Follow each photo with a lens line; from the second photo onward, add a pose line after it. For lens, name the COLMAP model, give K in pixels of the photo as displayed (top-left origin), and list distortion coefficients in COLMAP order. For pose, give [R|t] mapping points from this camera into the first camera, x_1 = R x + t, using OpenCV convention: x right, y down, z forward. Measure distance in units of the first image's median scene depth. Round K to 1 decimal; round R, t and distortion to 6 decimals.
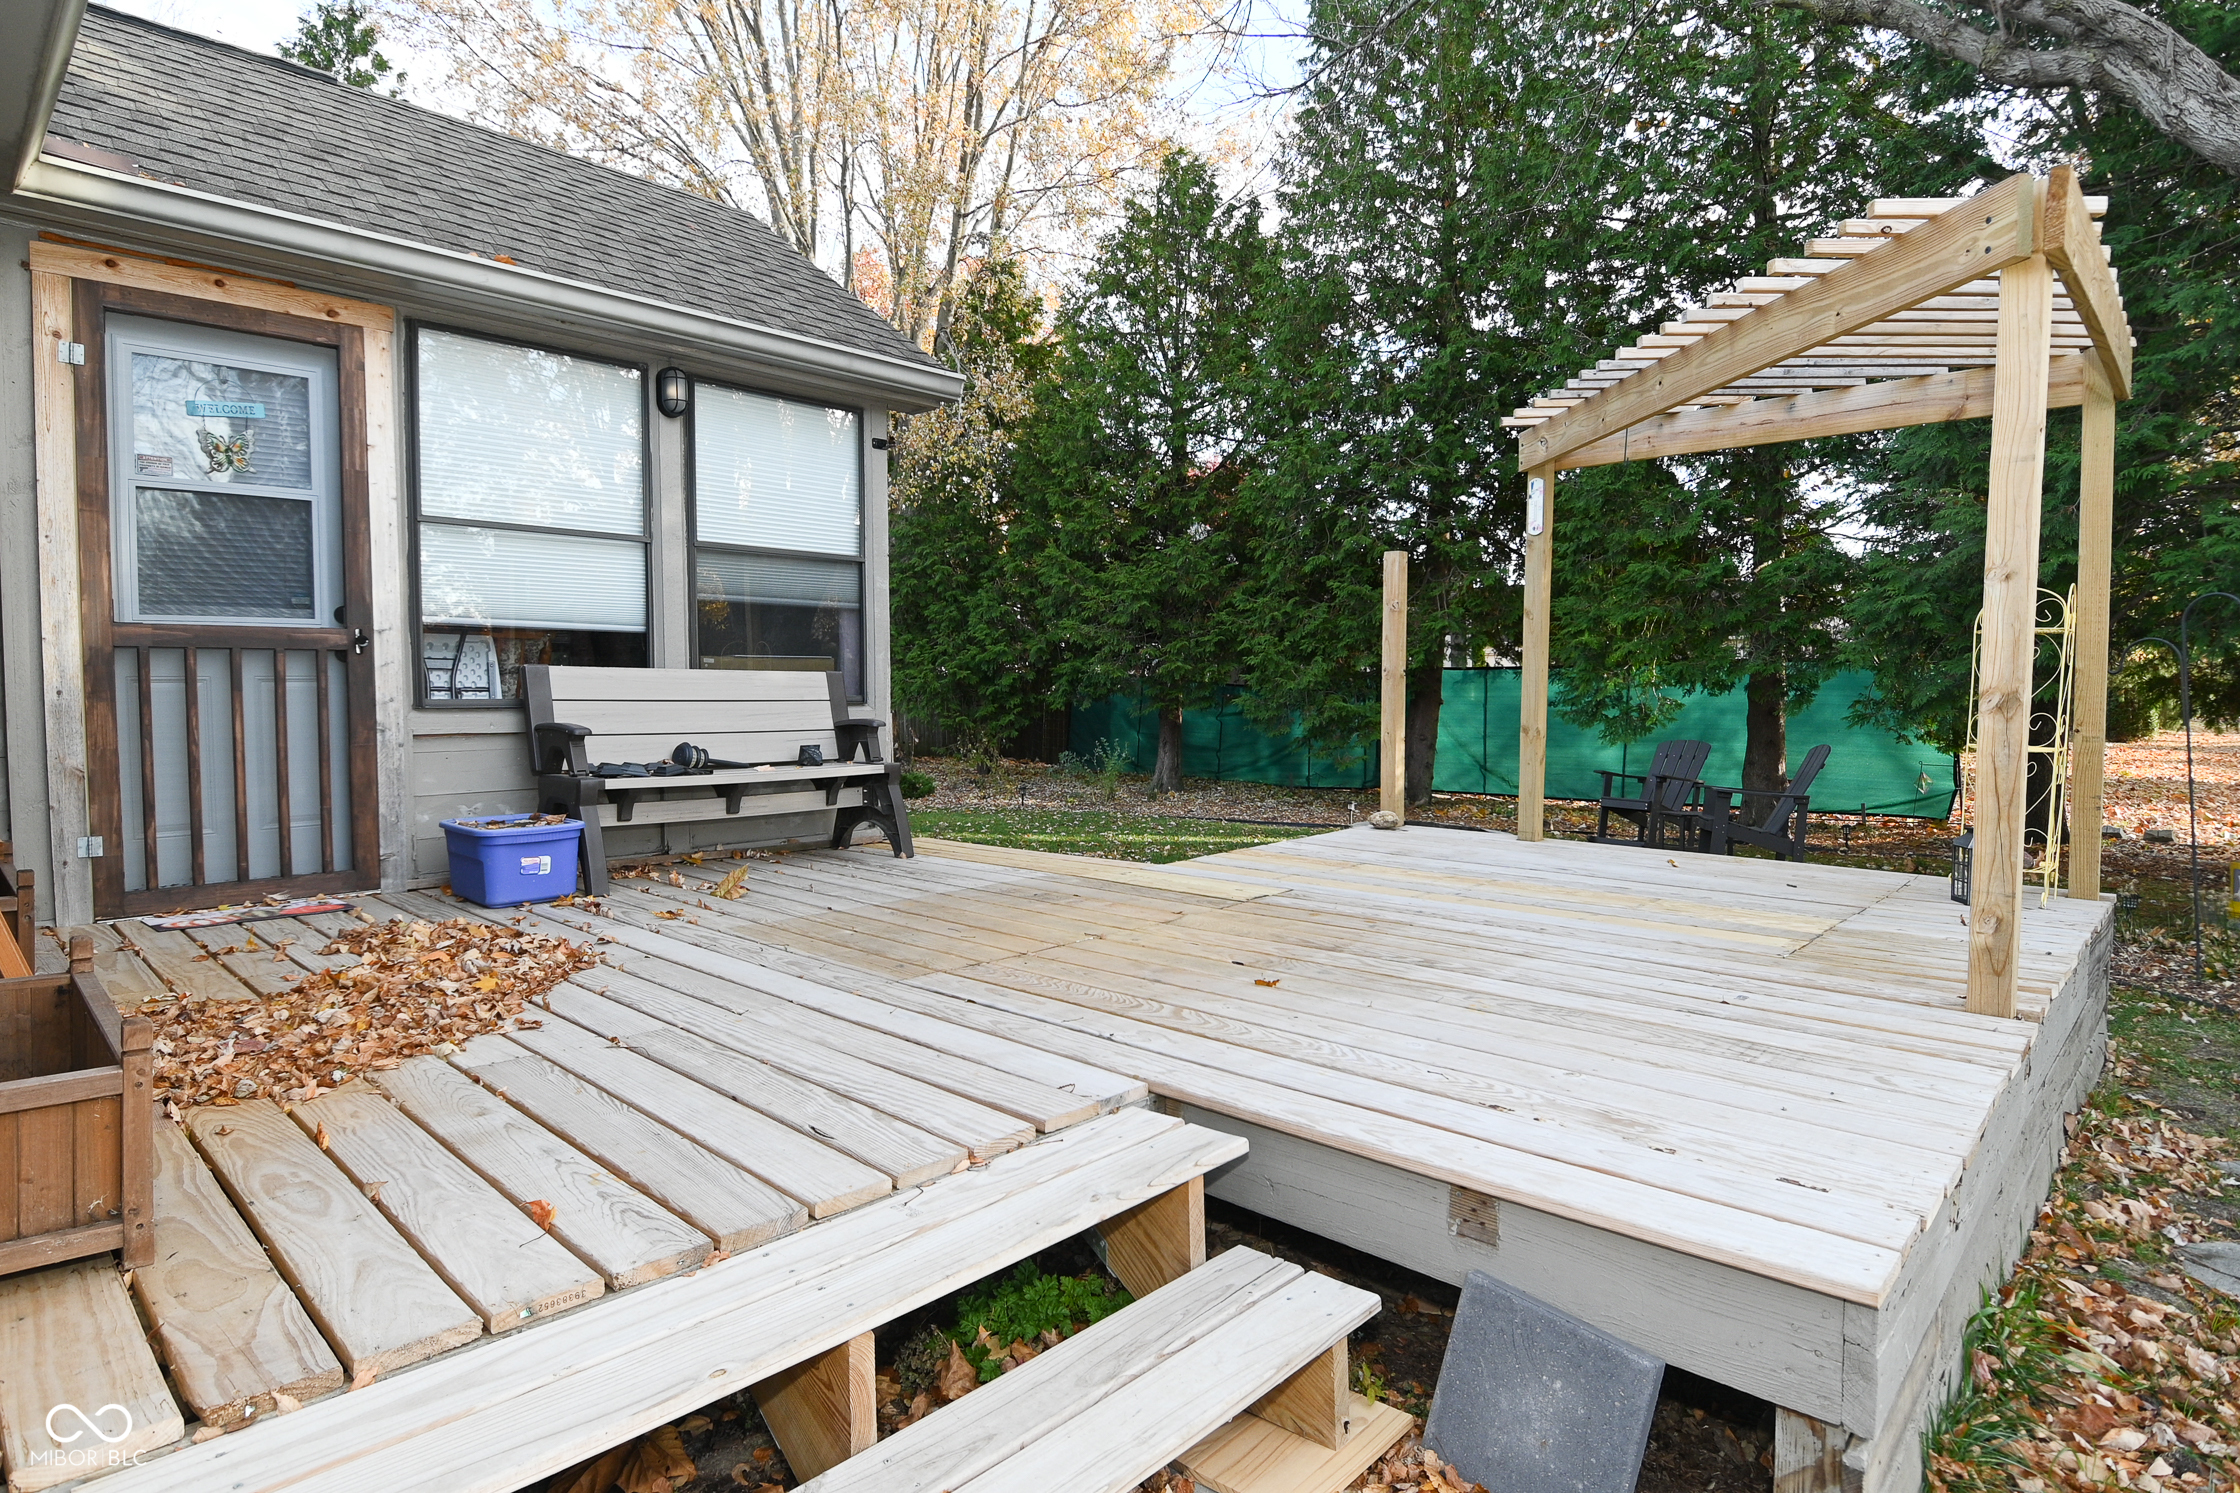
lens RADIAL K [[1175.3, 0, 1136.5], [0, 1175.3, 742.6], [0, 0, 1]] dist [0.011637, -0.022646]
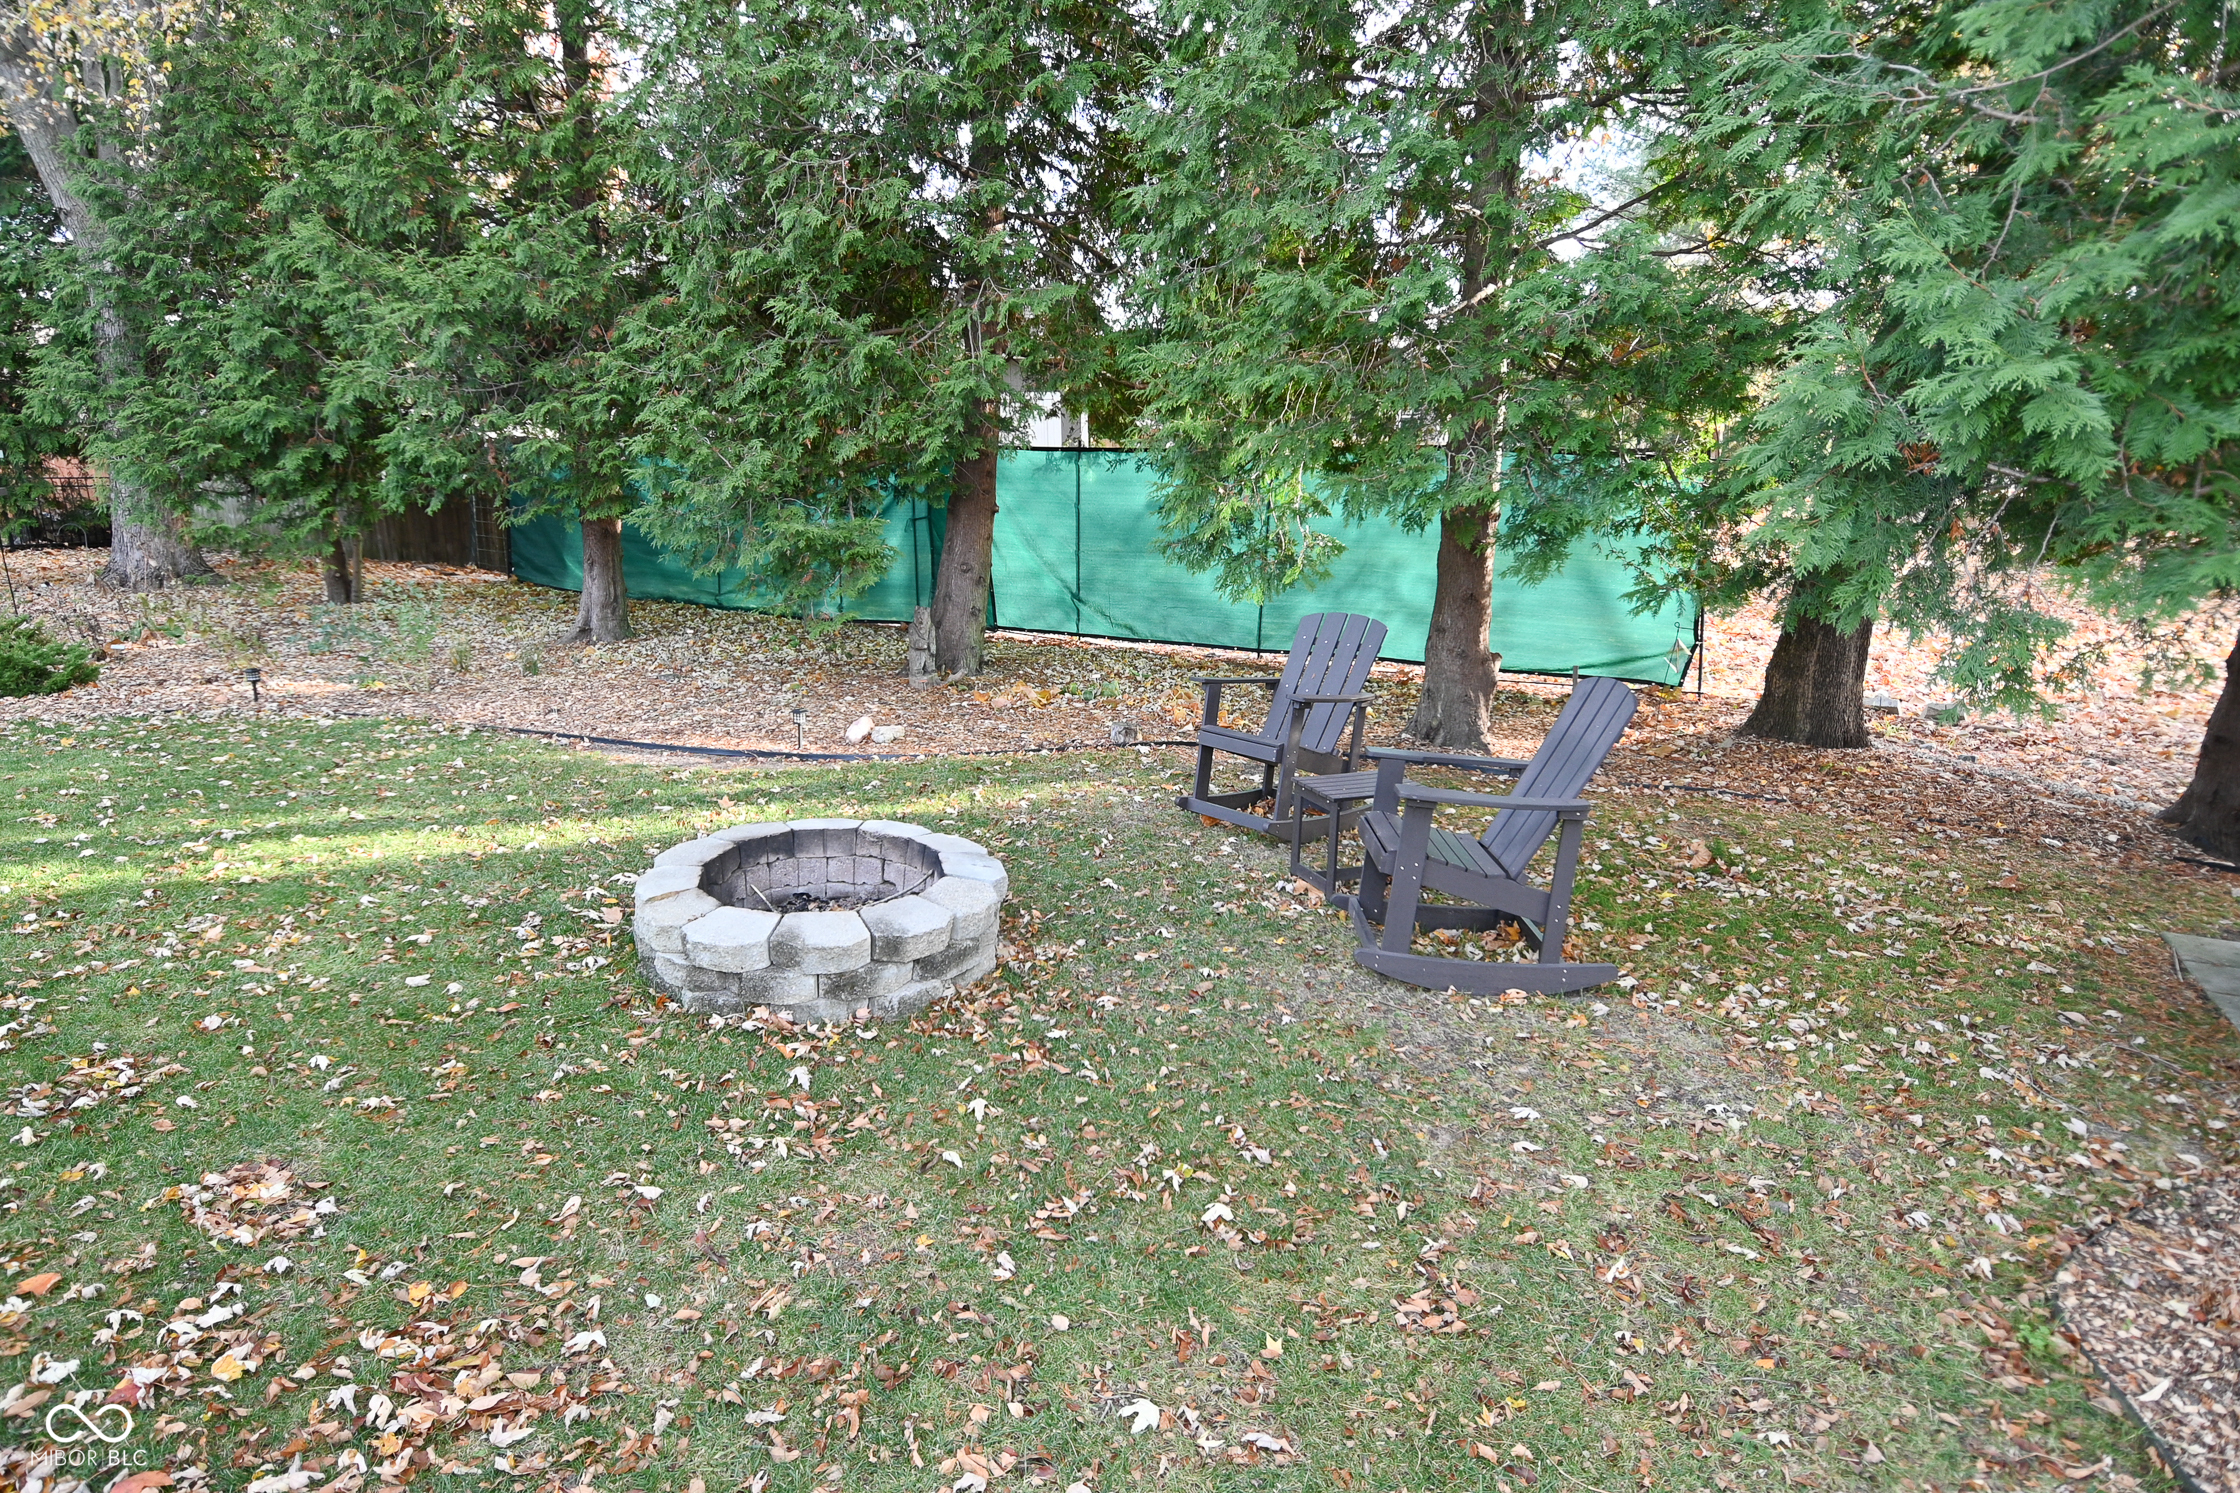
lens RADIAL K [[1175.3, 0, 1126.8], [0, 1175.3, 738.6], [0, 0, 1]] dist [0.011637, -0.022646]
pose [[0.966879, -0.051216, 0.250044, 0.210403], [-0.001076, 0.978834, 0.204653, -0.056124], [-0.255233, -0.198143, 0.946359, 0.460193]]
